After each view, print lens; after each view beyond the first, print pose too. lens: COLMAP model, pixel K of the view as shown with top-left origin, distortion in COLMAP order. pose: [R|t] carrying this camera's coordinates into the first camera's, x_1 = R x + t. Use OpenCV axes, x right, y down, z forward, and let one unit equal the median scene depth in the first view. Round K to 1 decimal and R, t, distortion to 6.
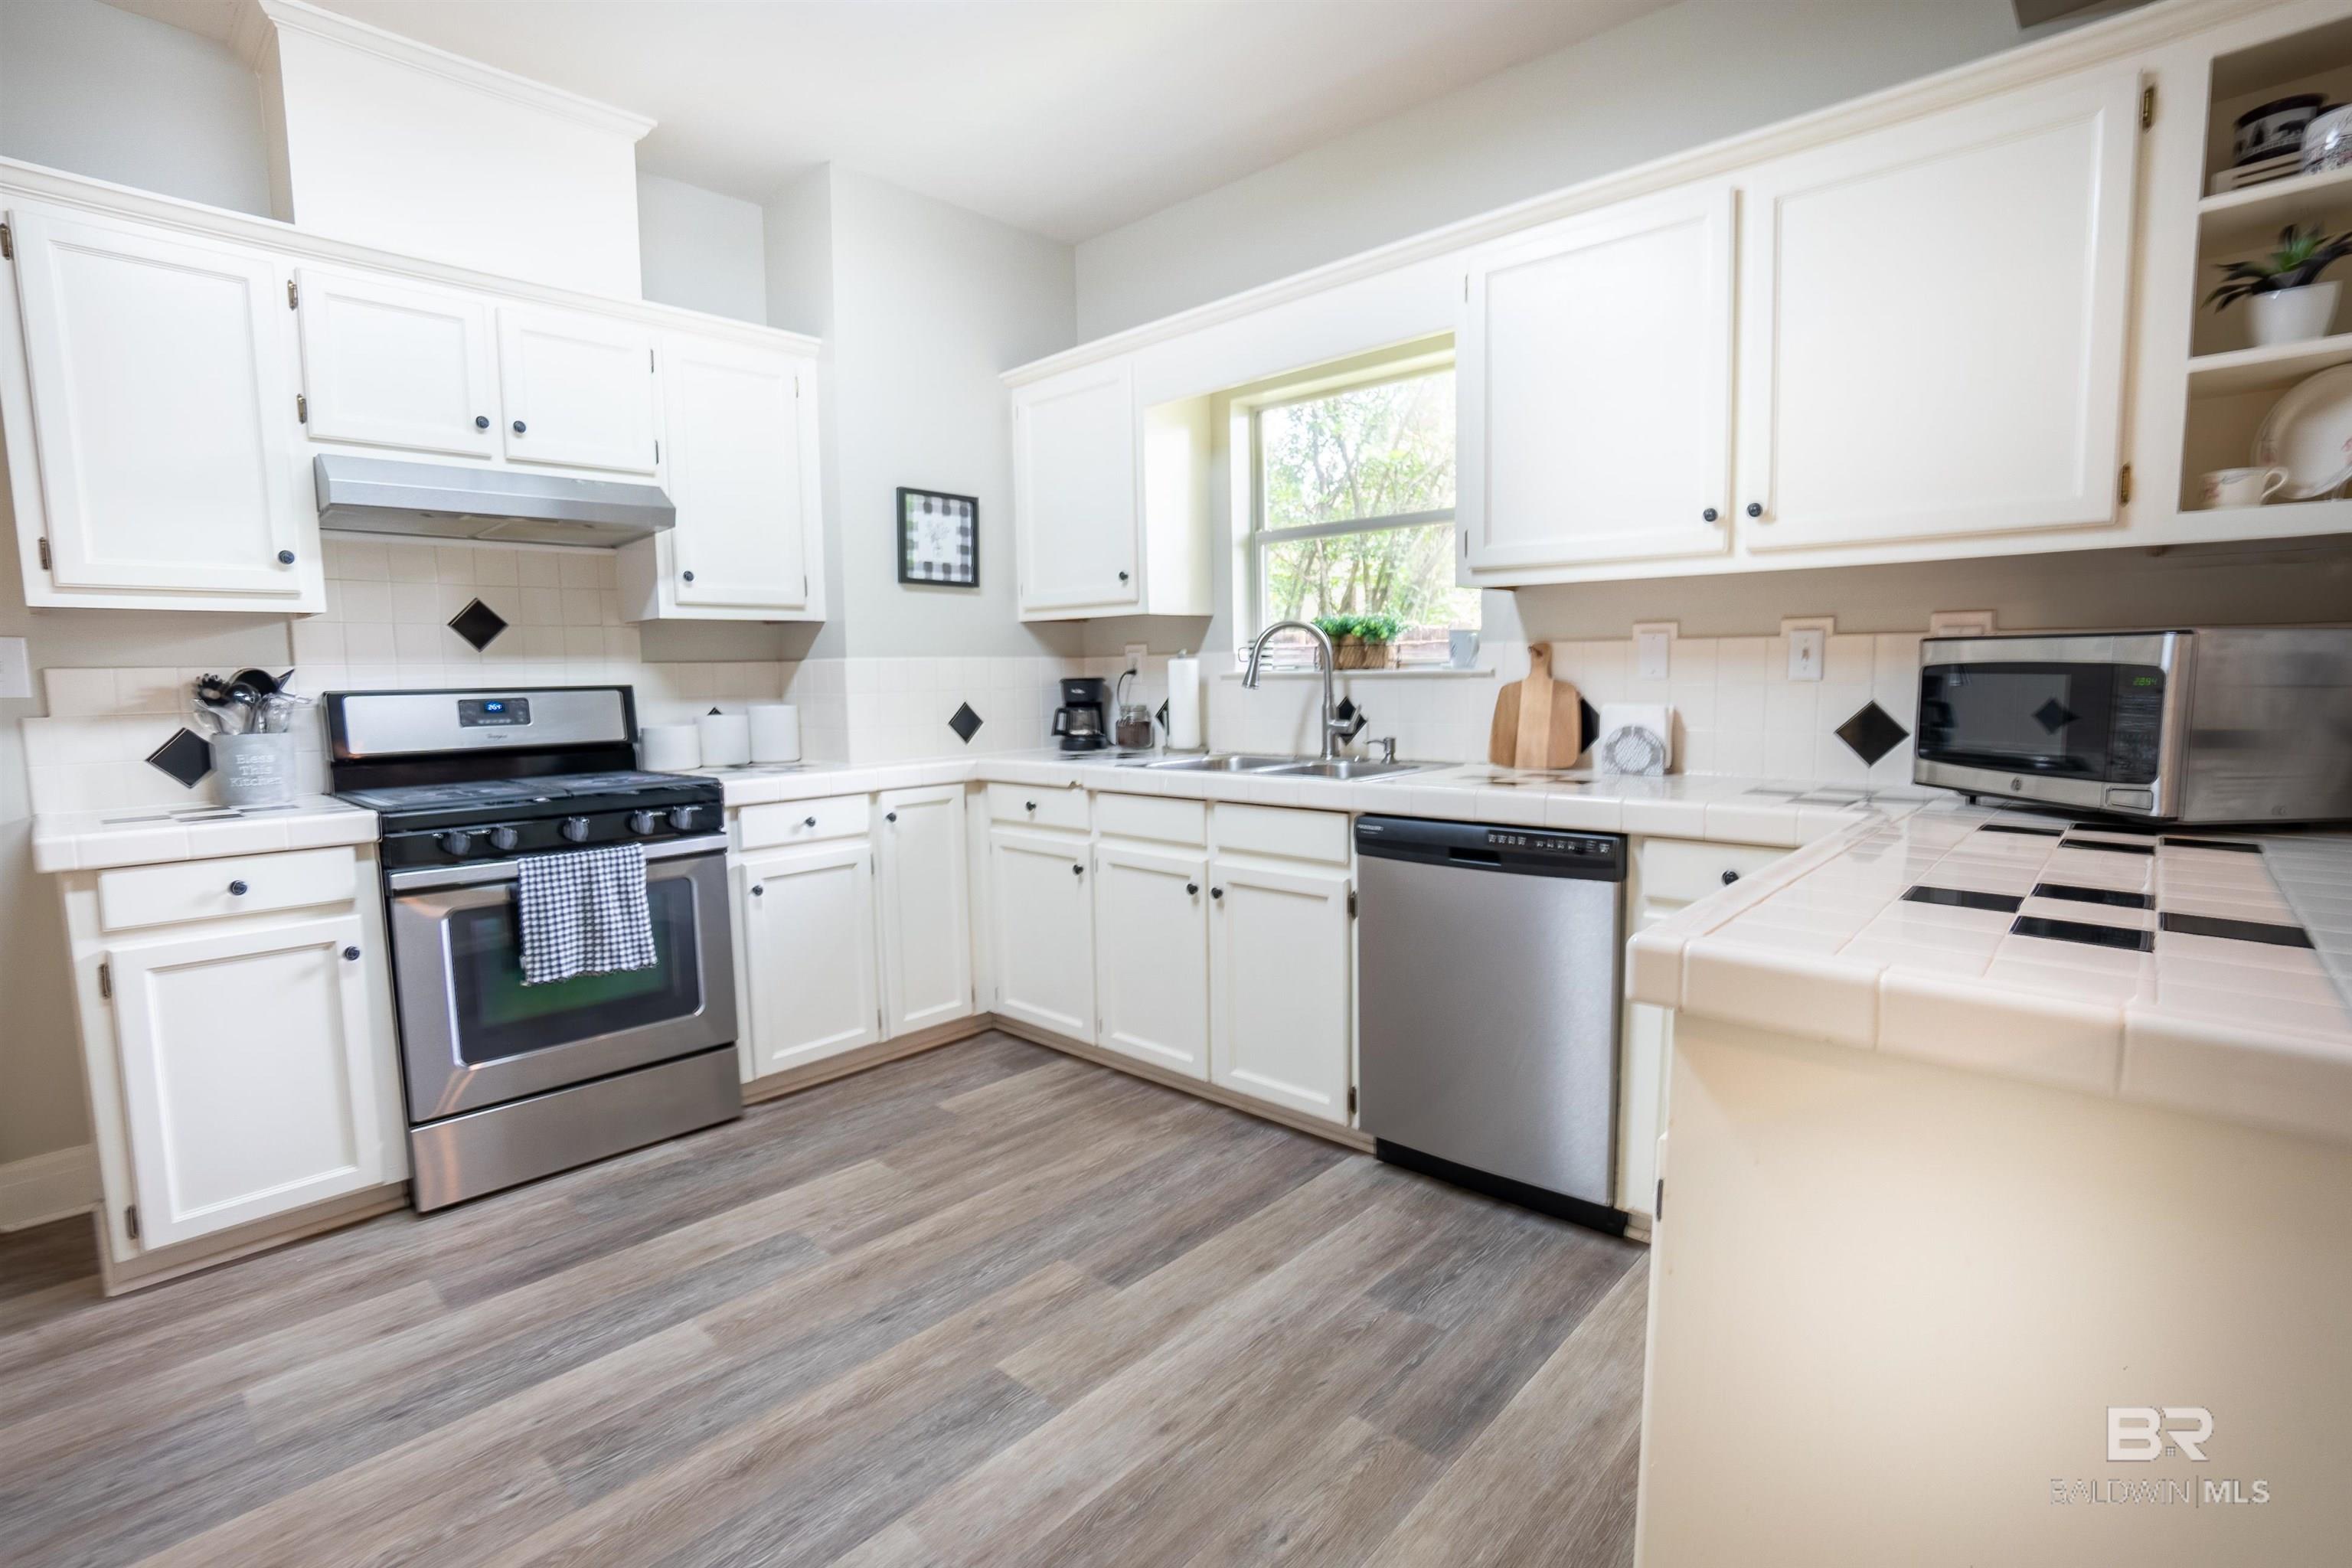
lens RADIAL K [[1055.9, 0, 1133.4], [0, 1055.9, 798.4], [0, 0, 1]] dist [-0.050107, 0.015673]
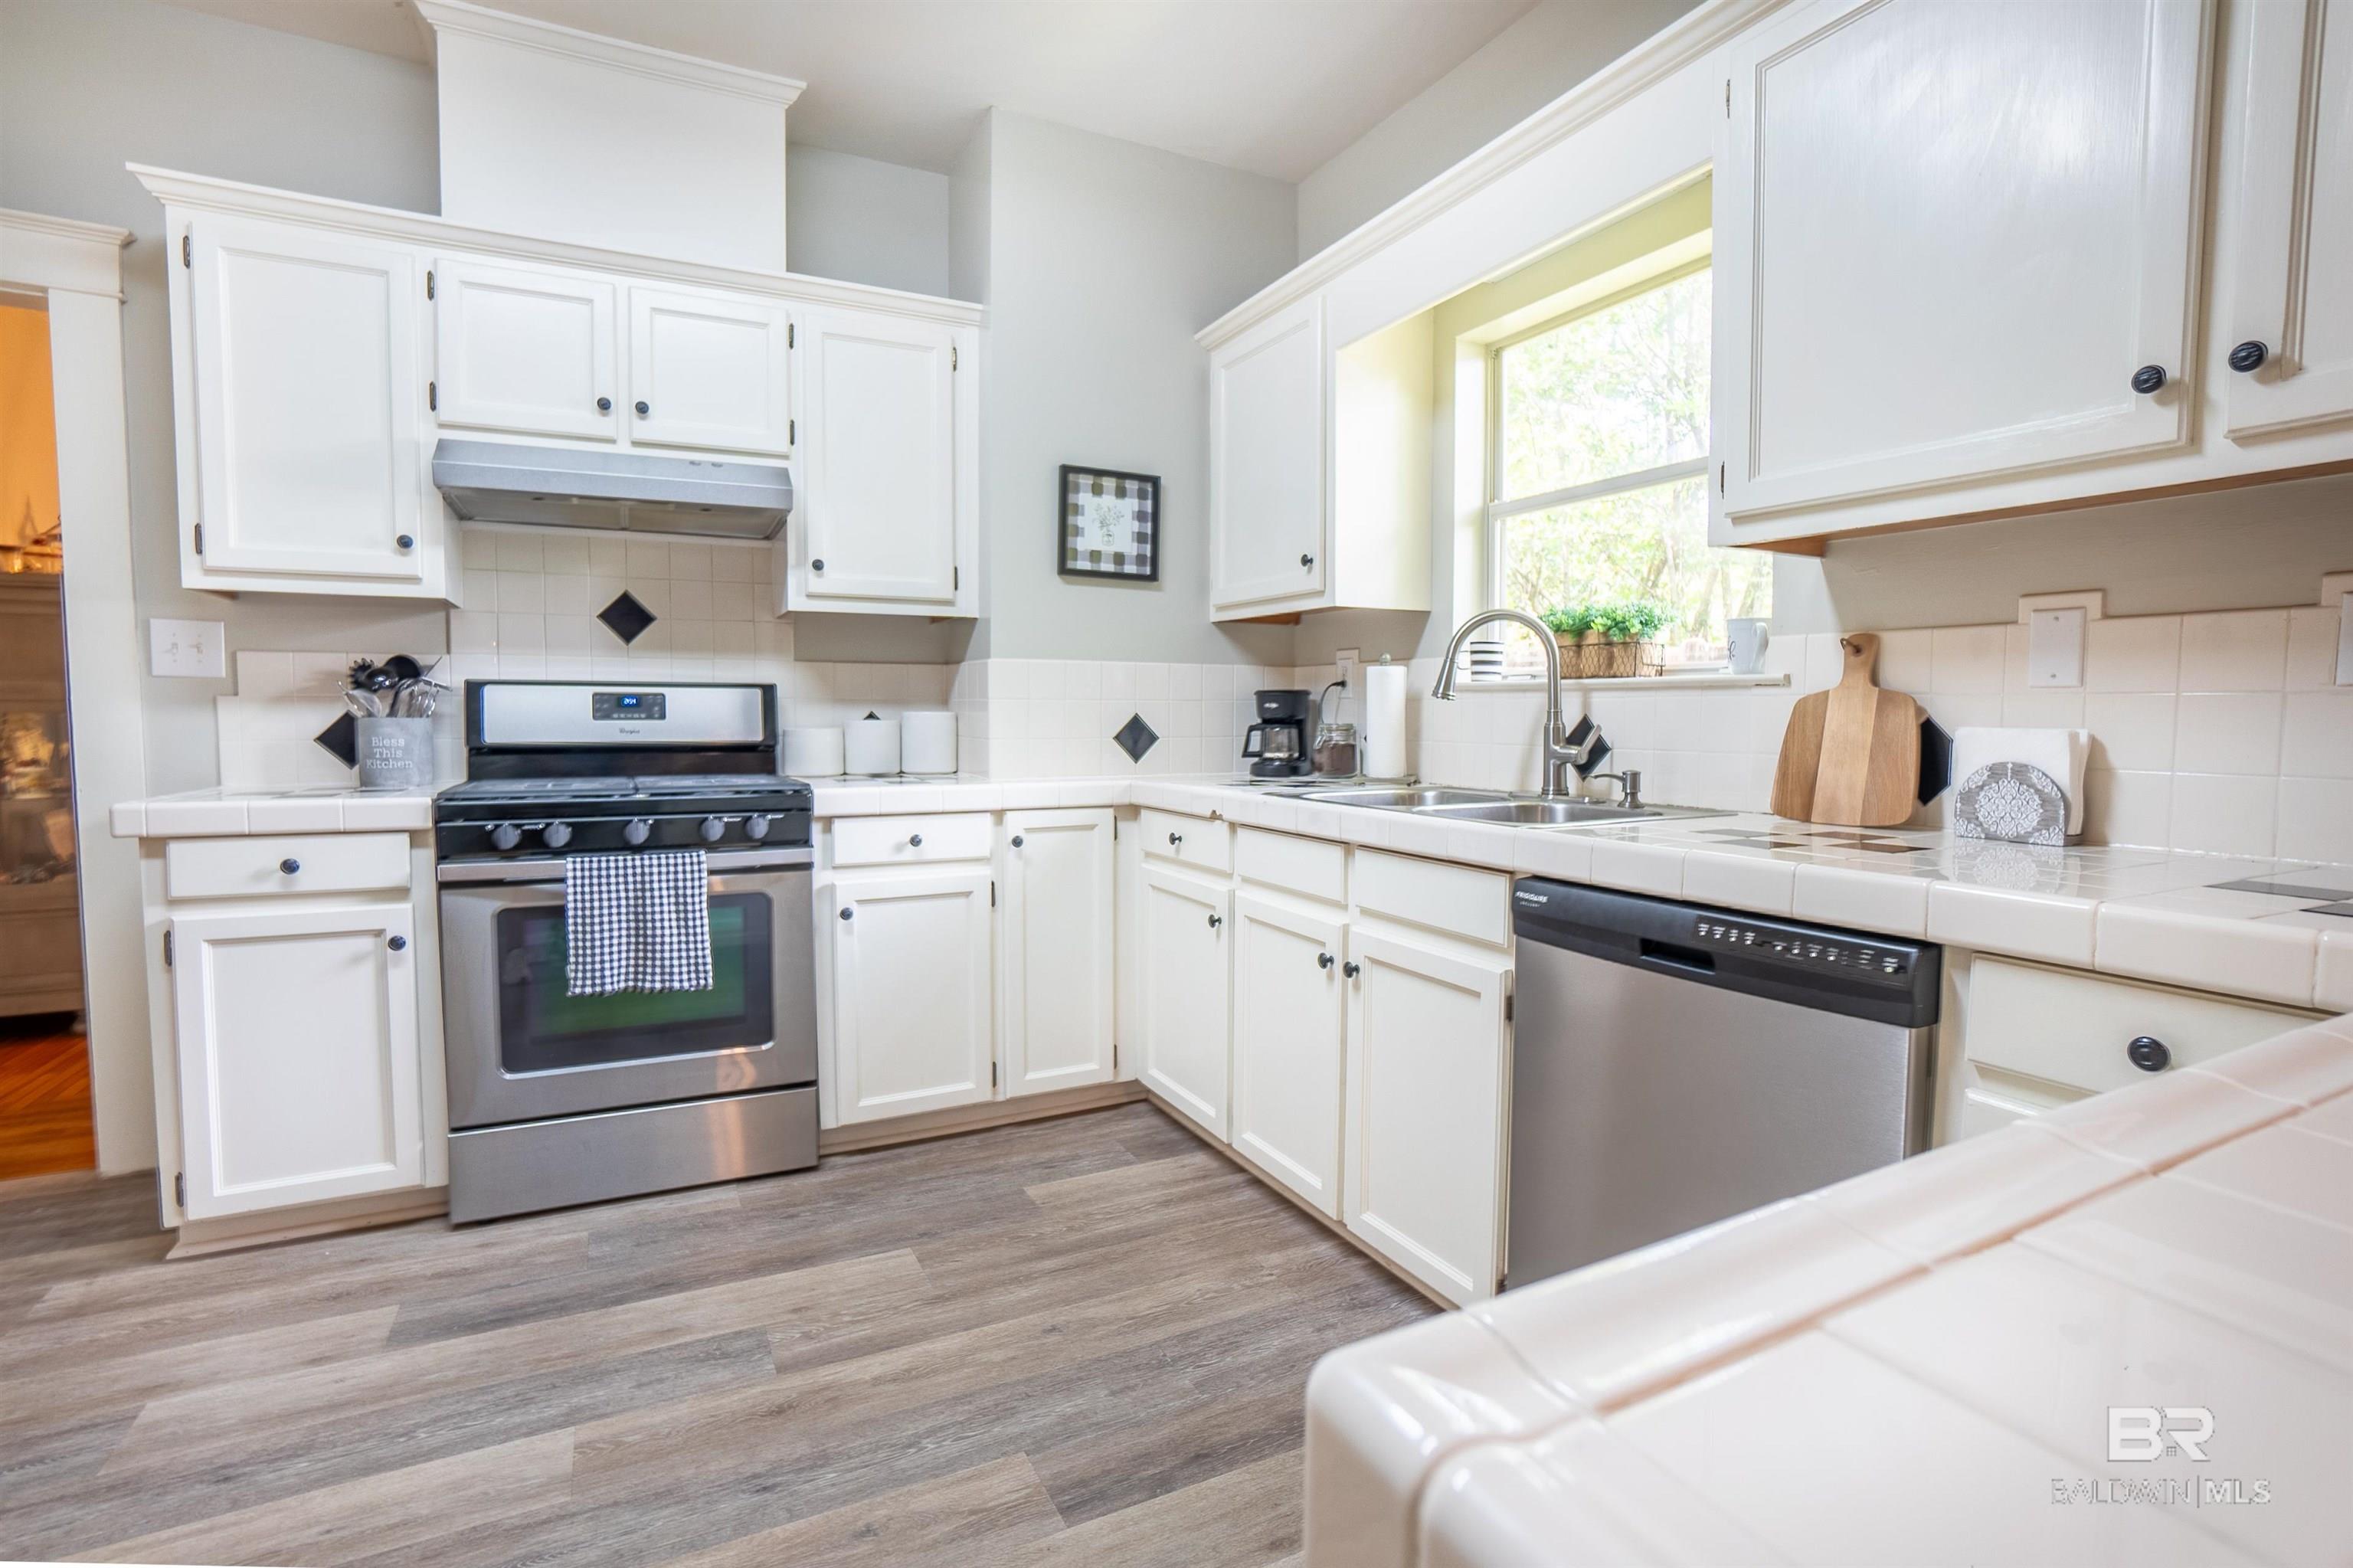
lens RADIAL K [[1064.6, 0, 1158.2], [0, 1064.6, 788.7], [0, 0, 1]] dist [-0.041815, 0.010745]
pose [[0.945692, 0.046678, -0.321696, 0.204912], [-0.060308, 0.997650, -0.032529, -0.004760], [0.319421, 0.050163, 0.946284, 0.271684]]
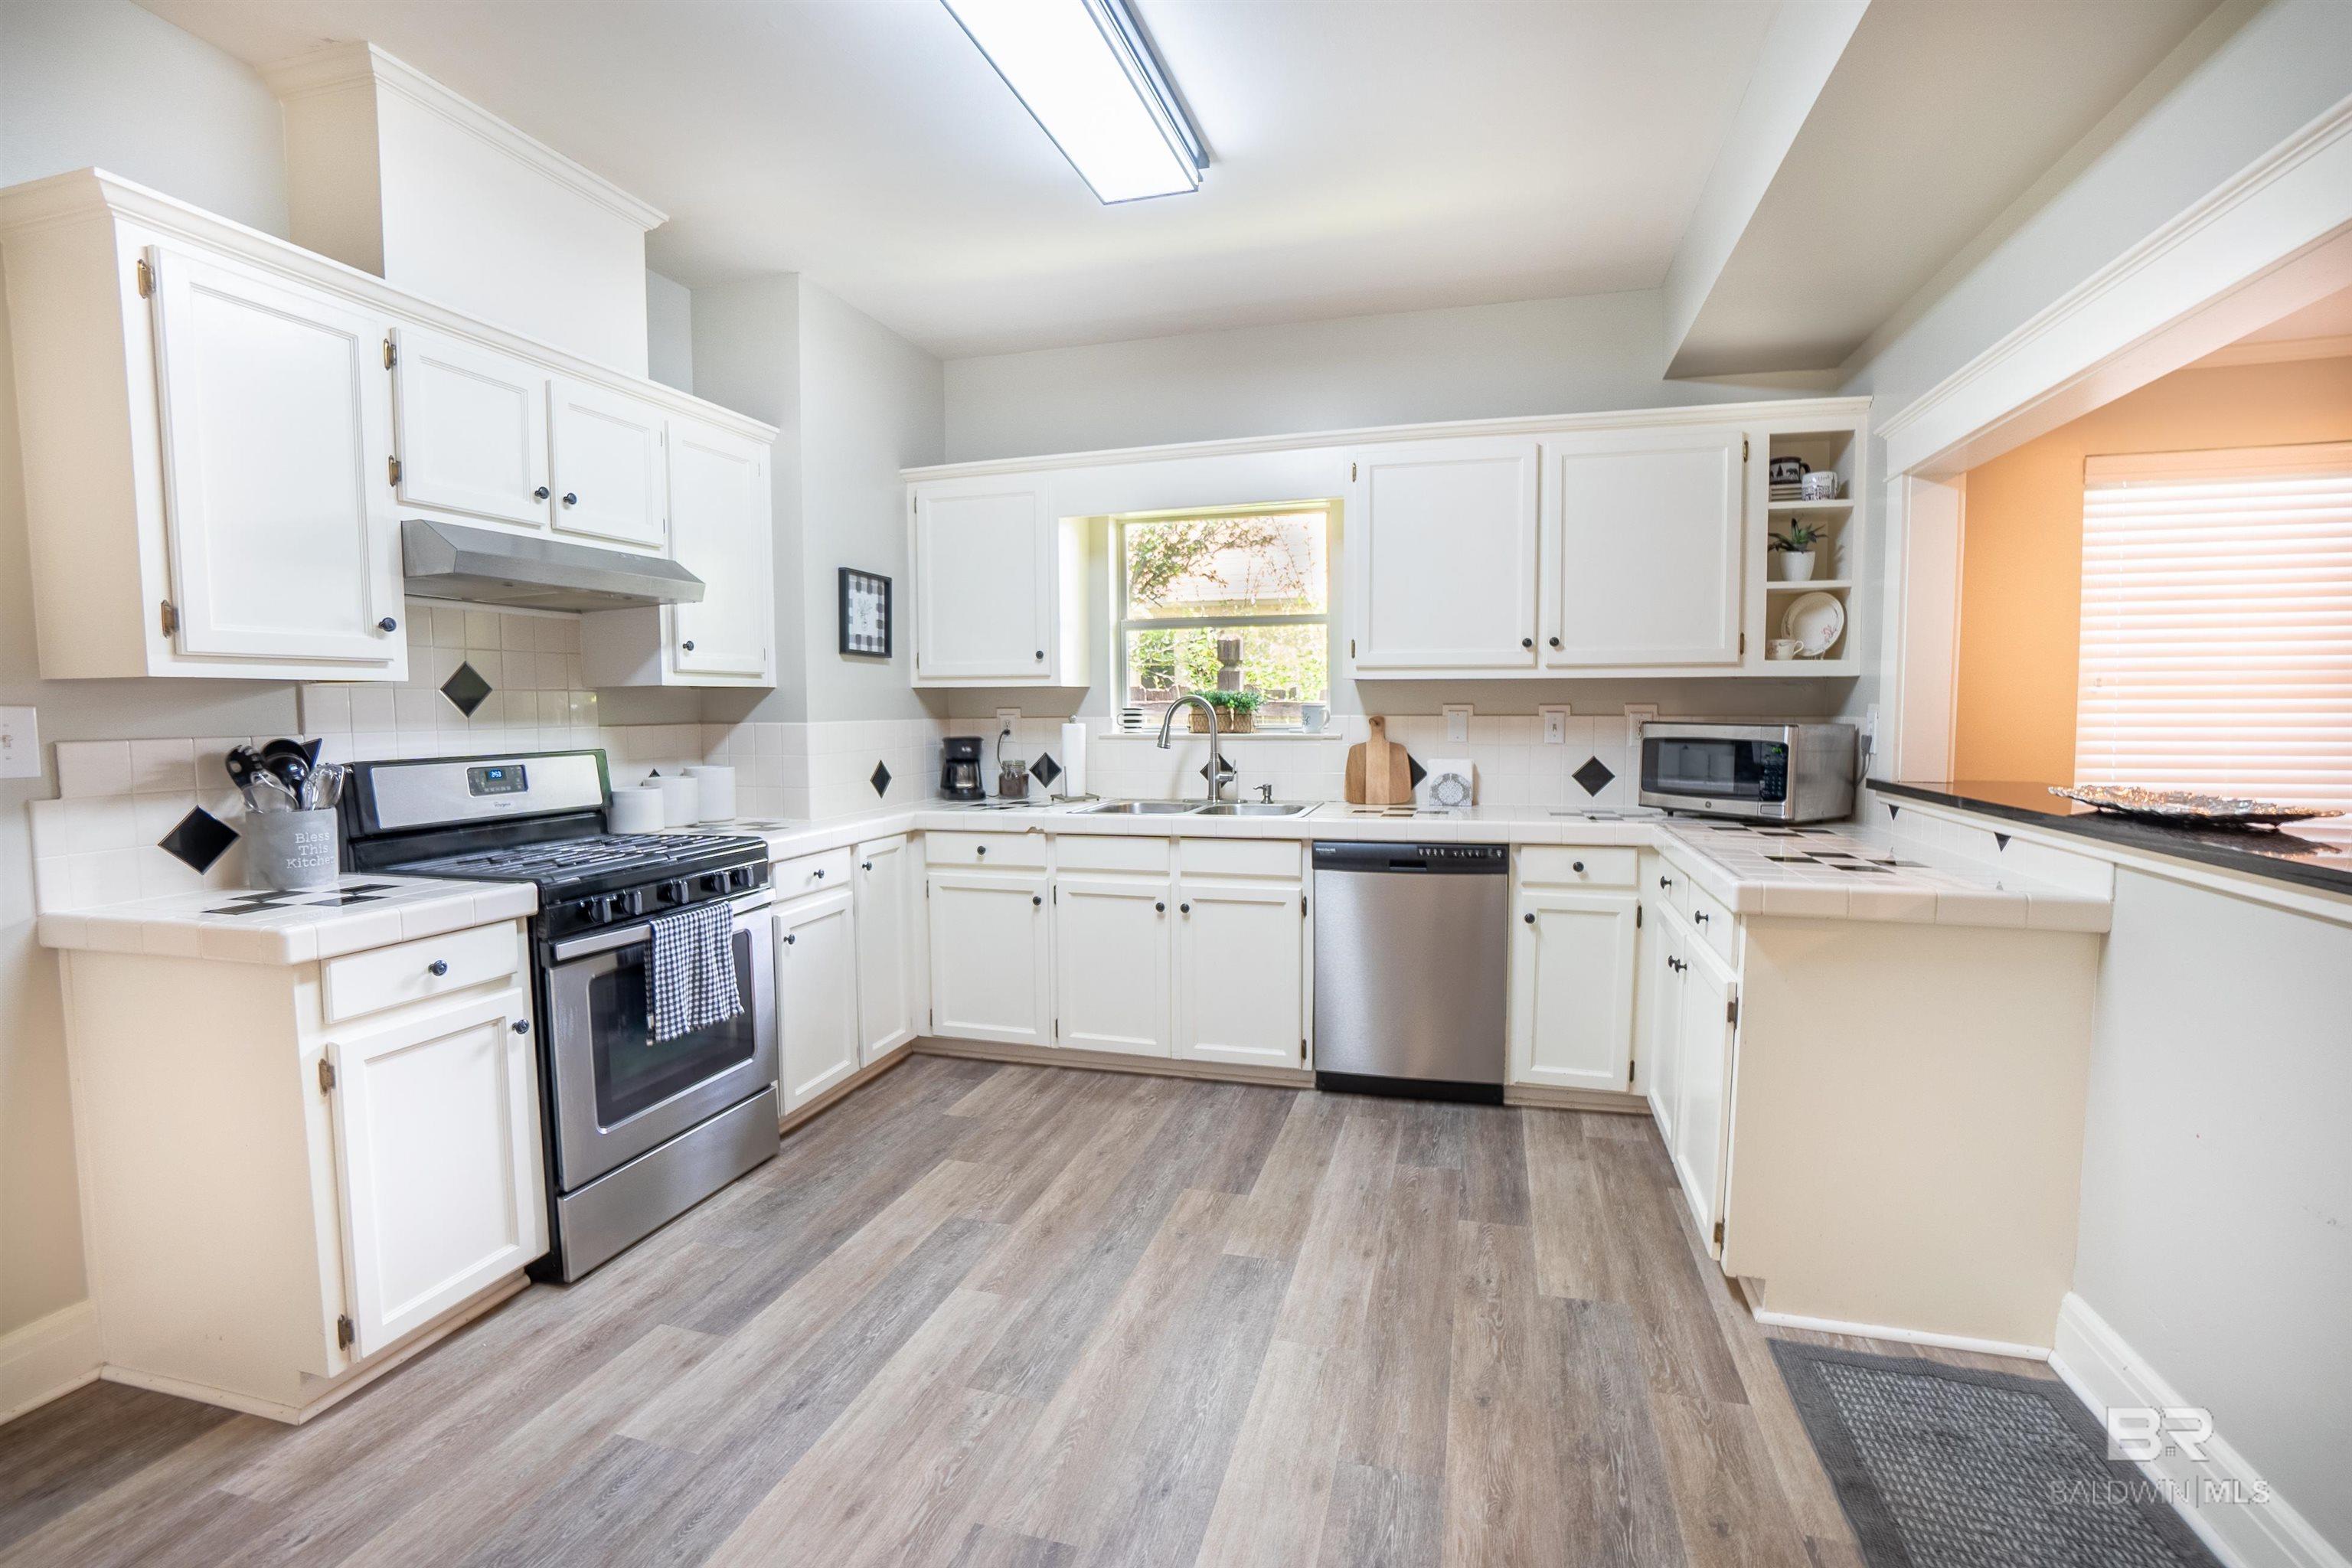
lens RADIAL K [[1055.9, 0, 1099.8], [0, 1055.9, 807.7], [0, 0, 1]] dist [-0.050107, 0.015673]
pose [[0.903140, -0.033271, 0.428055, -0.623655], [0.045249, 0.998817, -0.017835, -0.016698], [-0.426955, 0.035476, 0.903577, -0.143646]]
